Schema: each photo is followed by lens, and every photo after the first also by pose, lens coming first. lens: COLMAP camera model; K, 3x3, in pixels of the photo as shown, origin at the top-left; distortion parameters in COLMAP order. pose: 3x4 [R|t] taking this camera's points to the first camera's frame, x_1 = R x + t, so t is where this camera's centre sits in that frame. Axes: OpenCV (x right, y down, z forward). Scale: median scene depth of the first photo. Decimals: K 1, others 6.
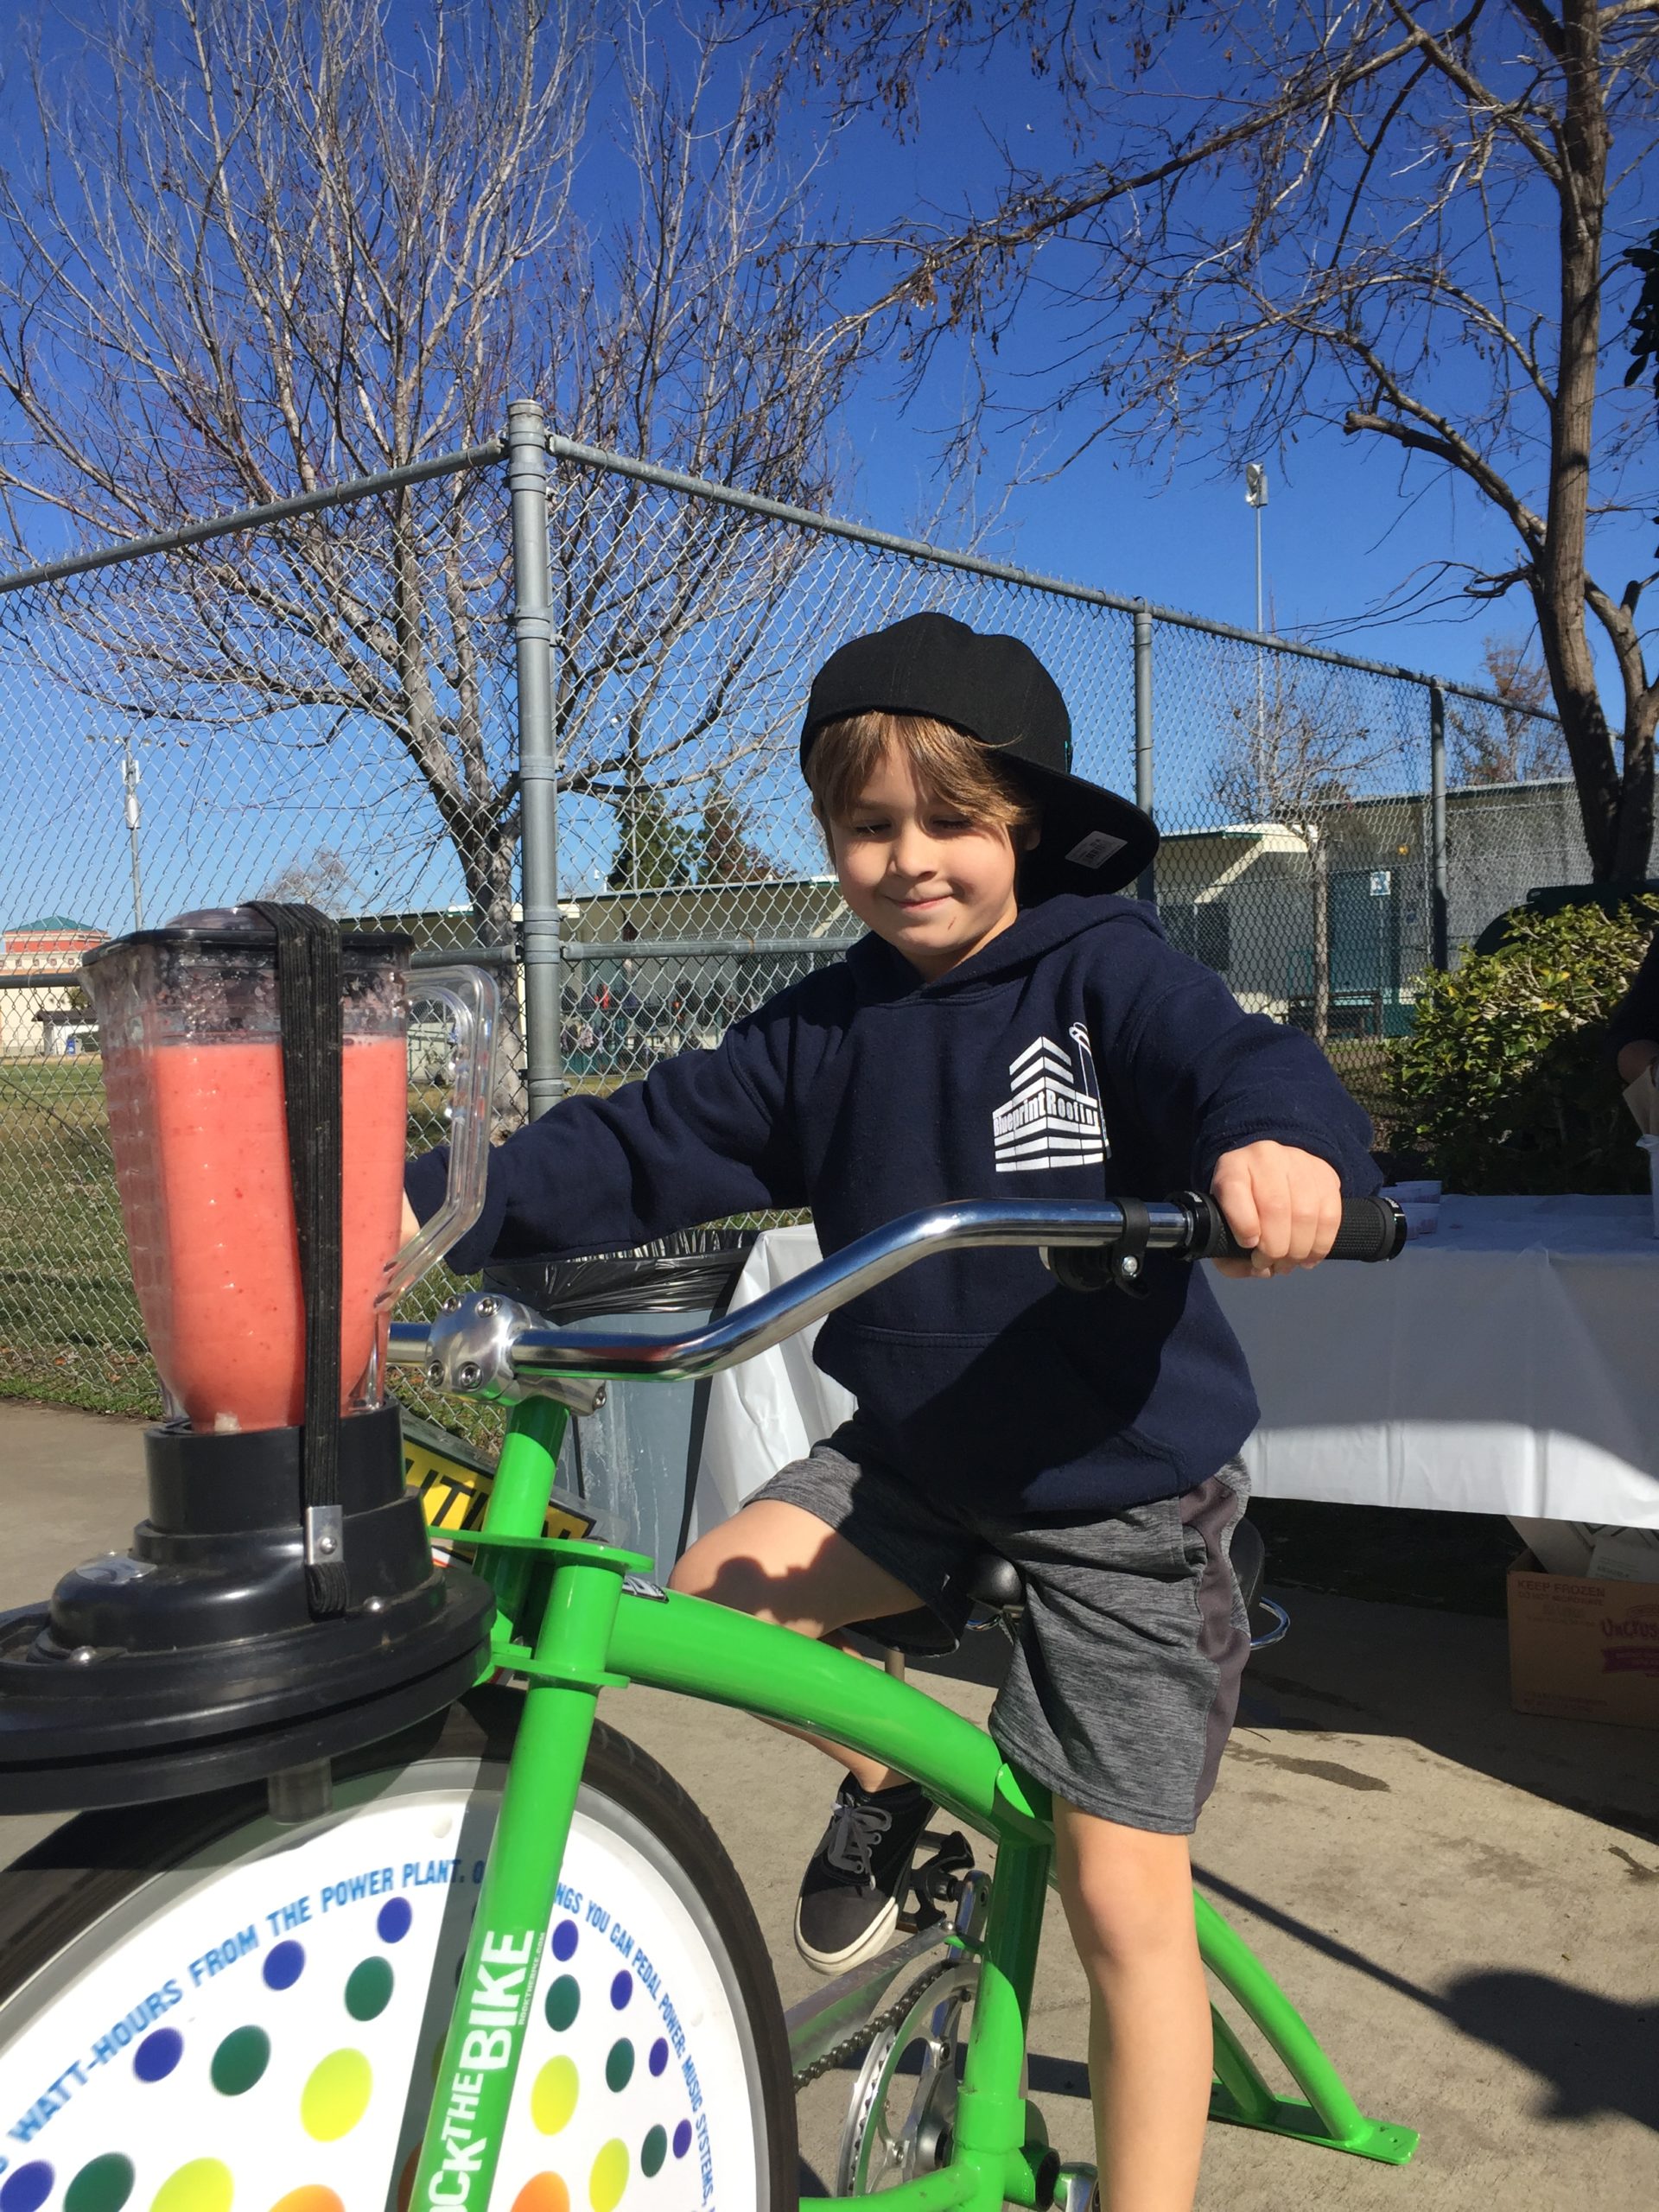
lens RADIAL K [[1885.8, 0, 842.3], [0, 1885.8, 1115.4], [0, 0, 1]] dist [0.090064, -0.112209]
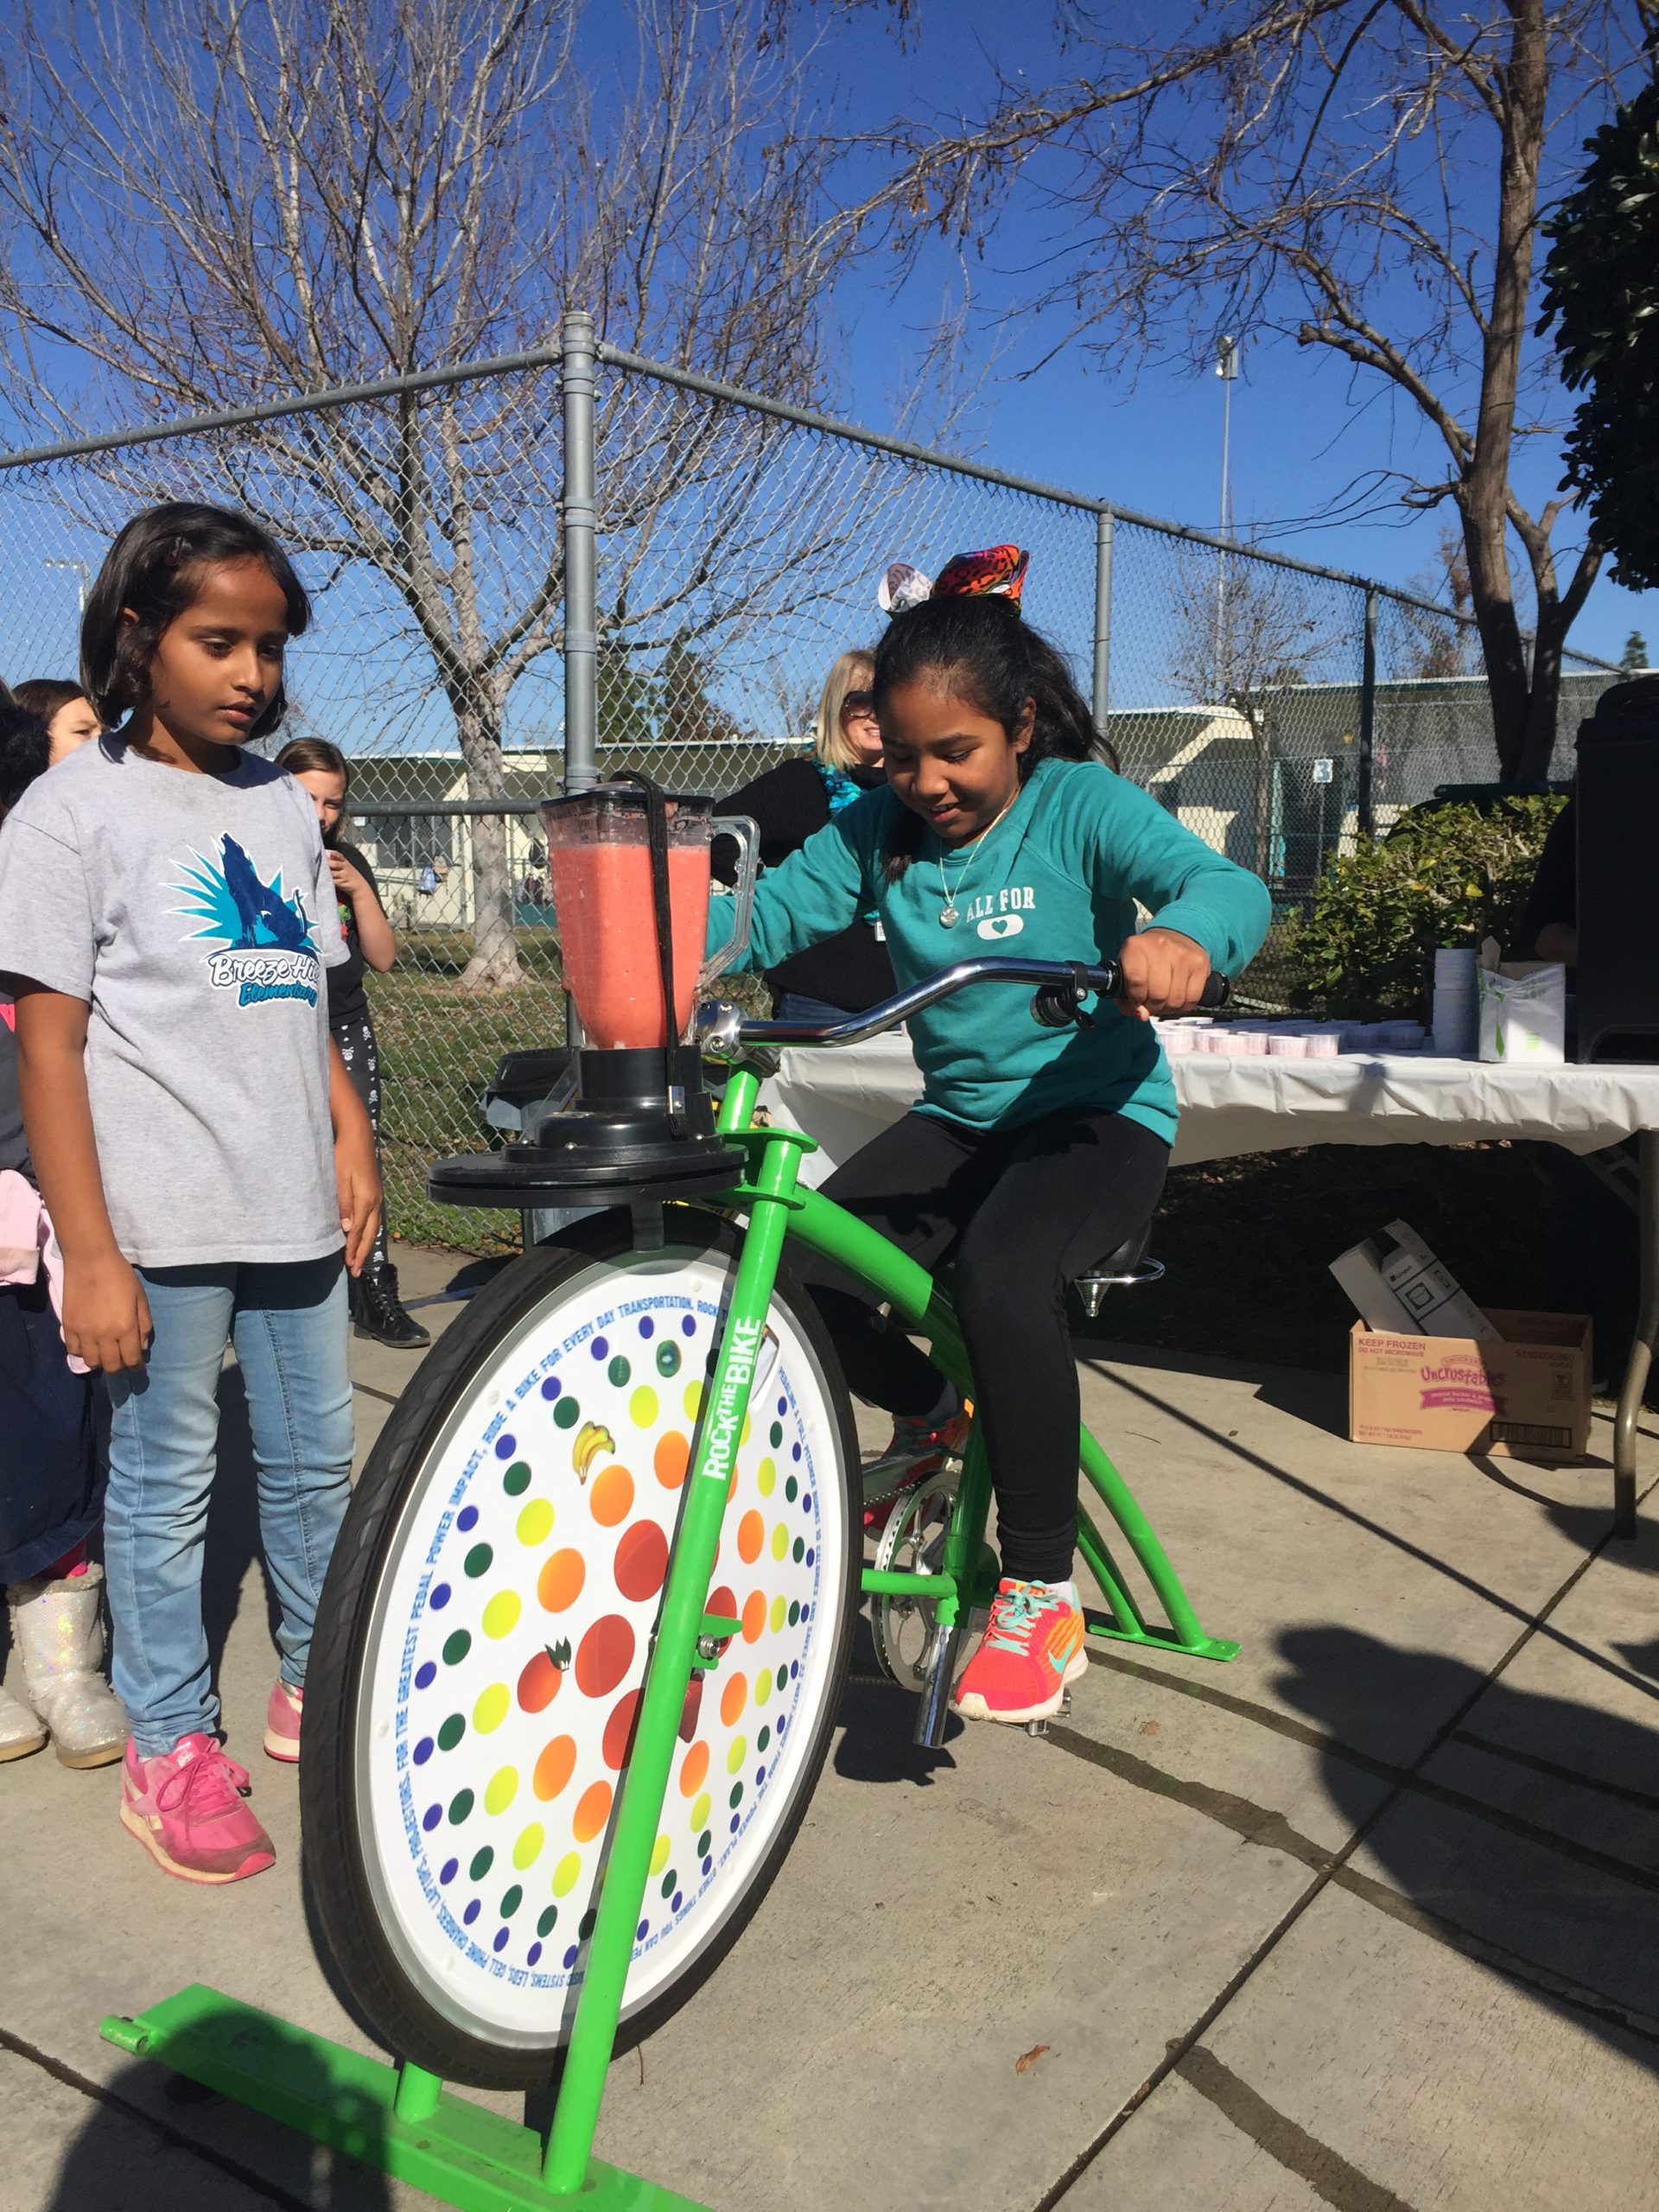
lens RADIAL K [[1885.8, 0, 936.2], [0, 1885.8, 1216.9], [0, 0, 1]] dist [0.090064, -0.112209]
pose [[0.996115, 0.026457, 0.083996, -0.023698], [-0.036340, 0.992300, 0.118406, 0.013997], [-0.080216, -0.120998, 0.989406, -0.146140]]
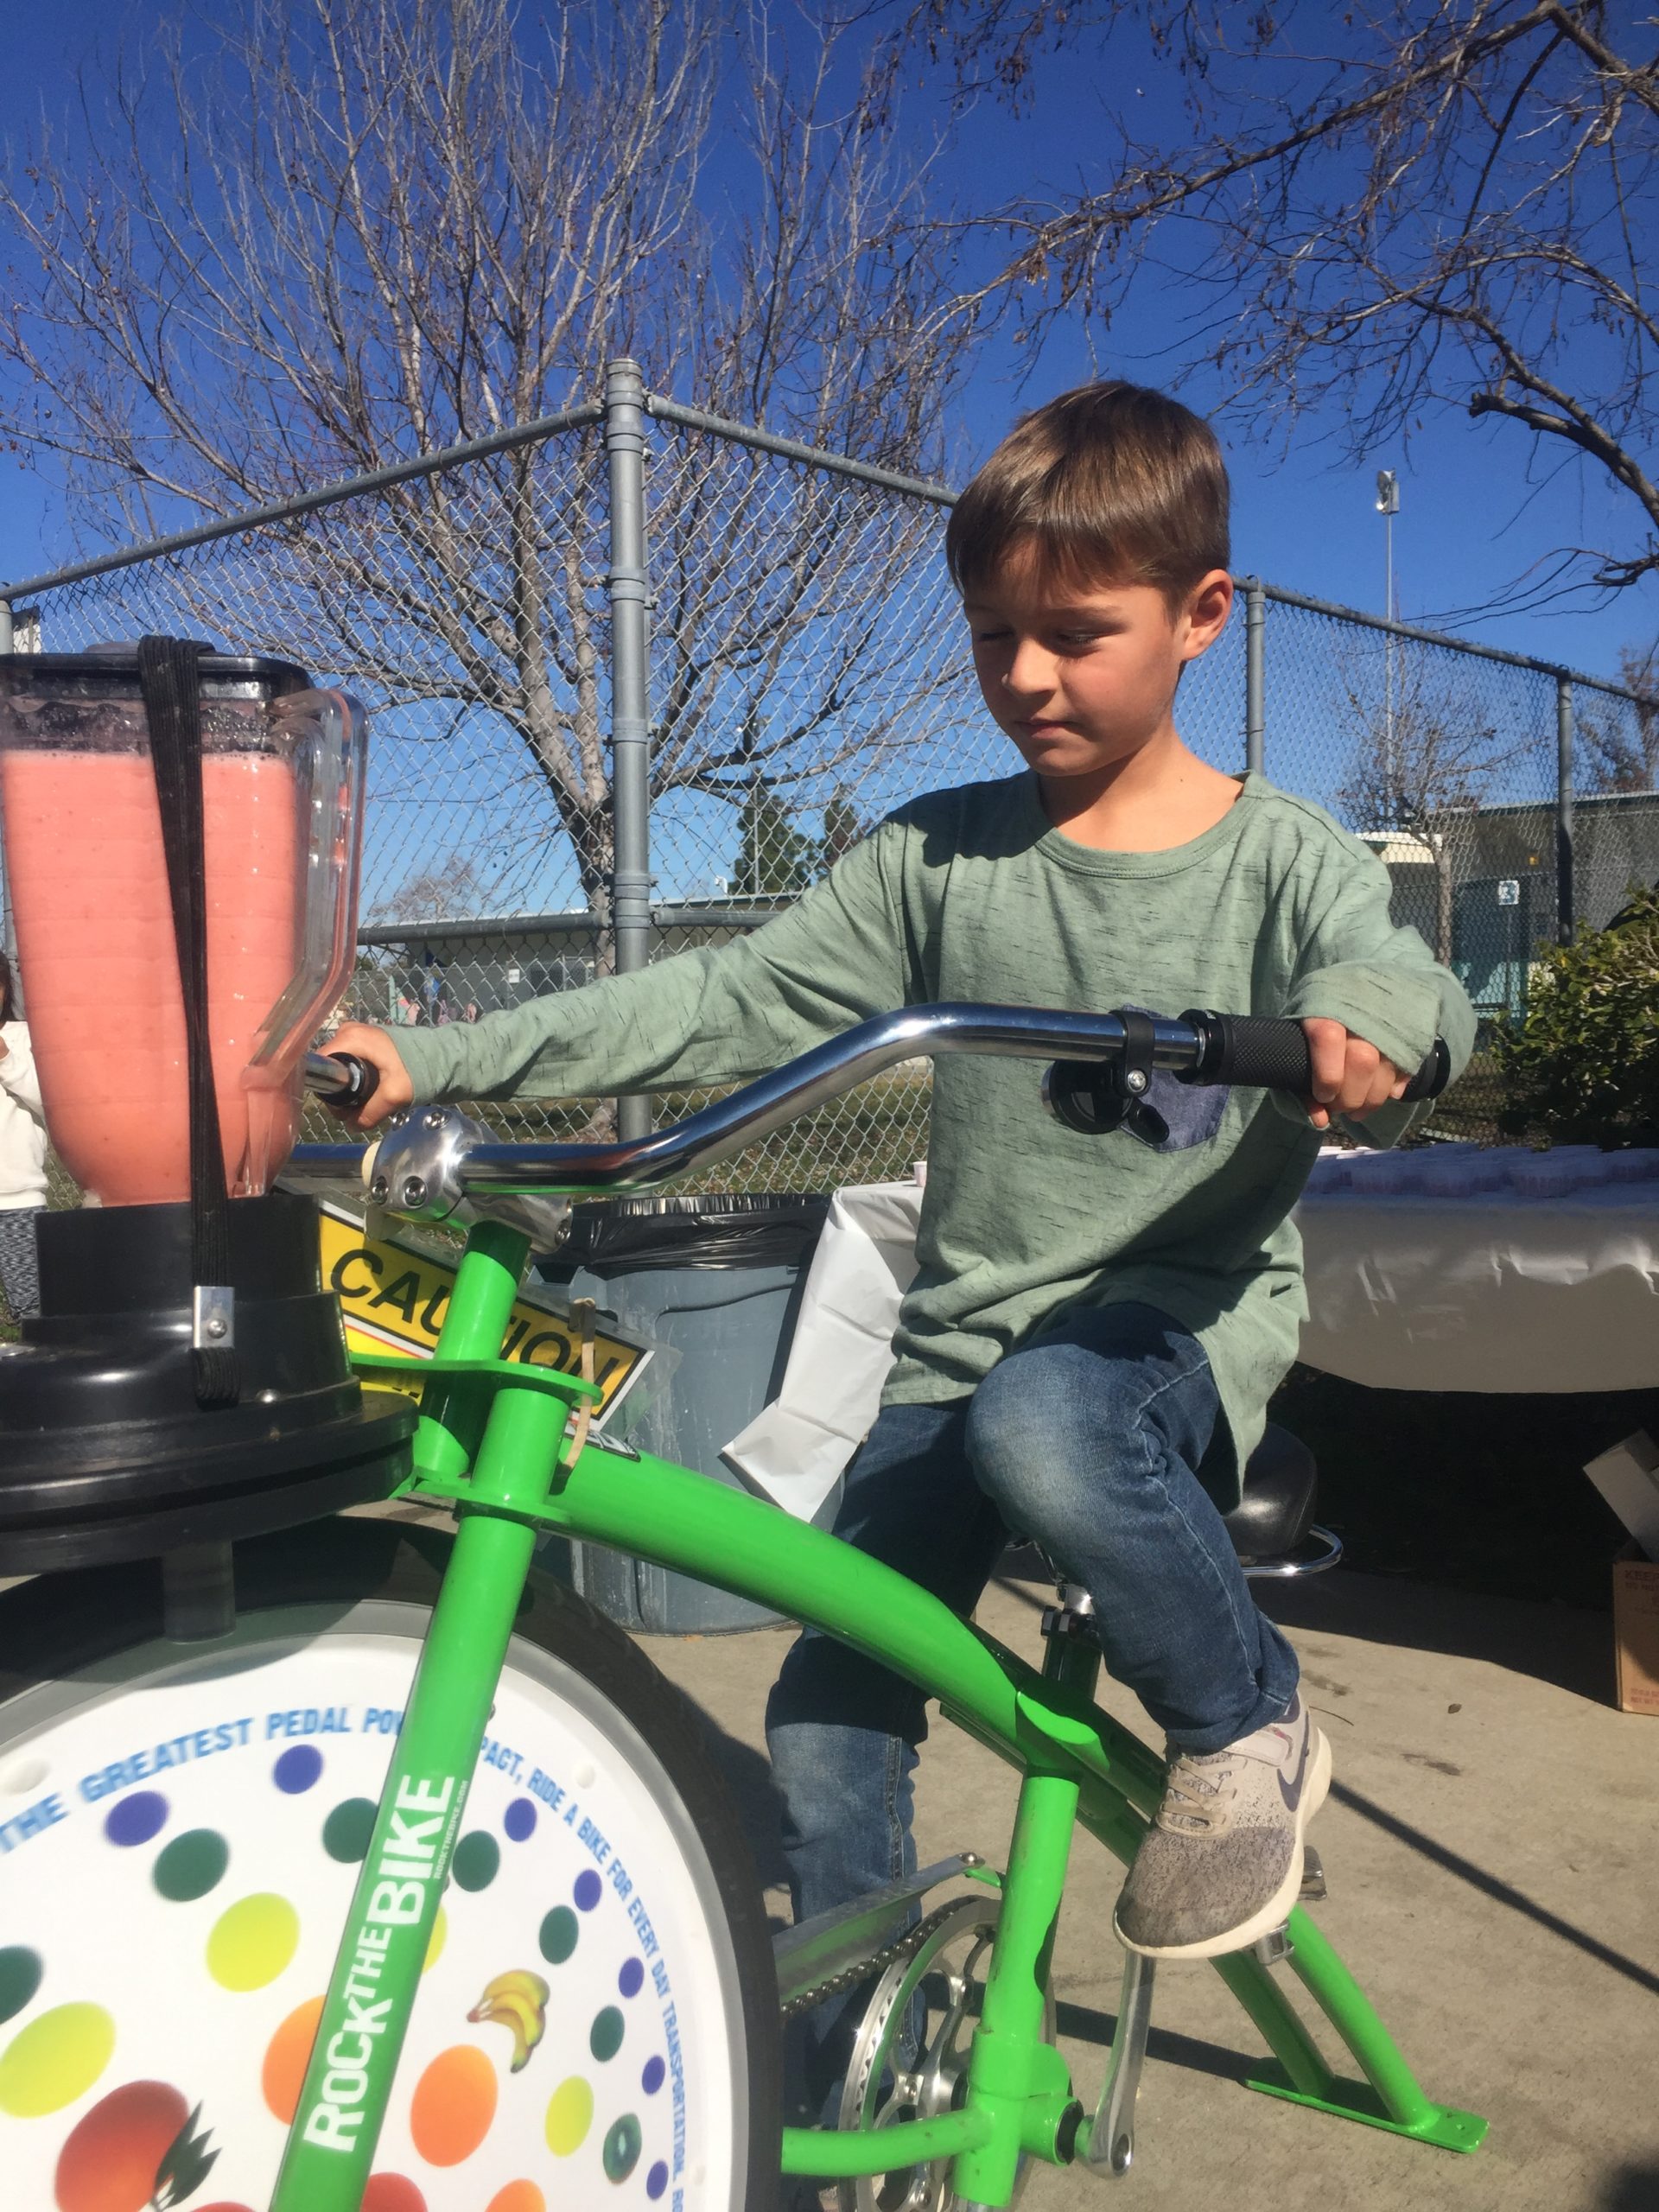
lens RADIAL K [[1885.8, 0, 855.5], [0, 1885.8, 1096.9], [0, 0, 1]] dist [0.090064, -0.112209]
pose [[0.998337, 0.019369, -0.054294, 0.011992], [-0.020246, 0.999673, -0.015640, 0.017700], [0.053974, 0.016713, 0.998402, 0.014411]]
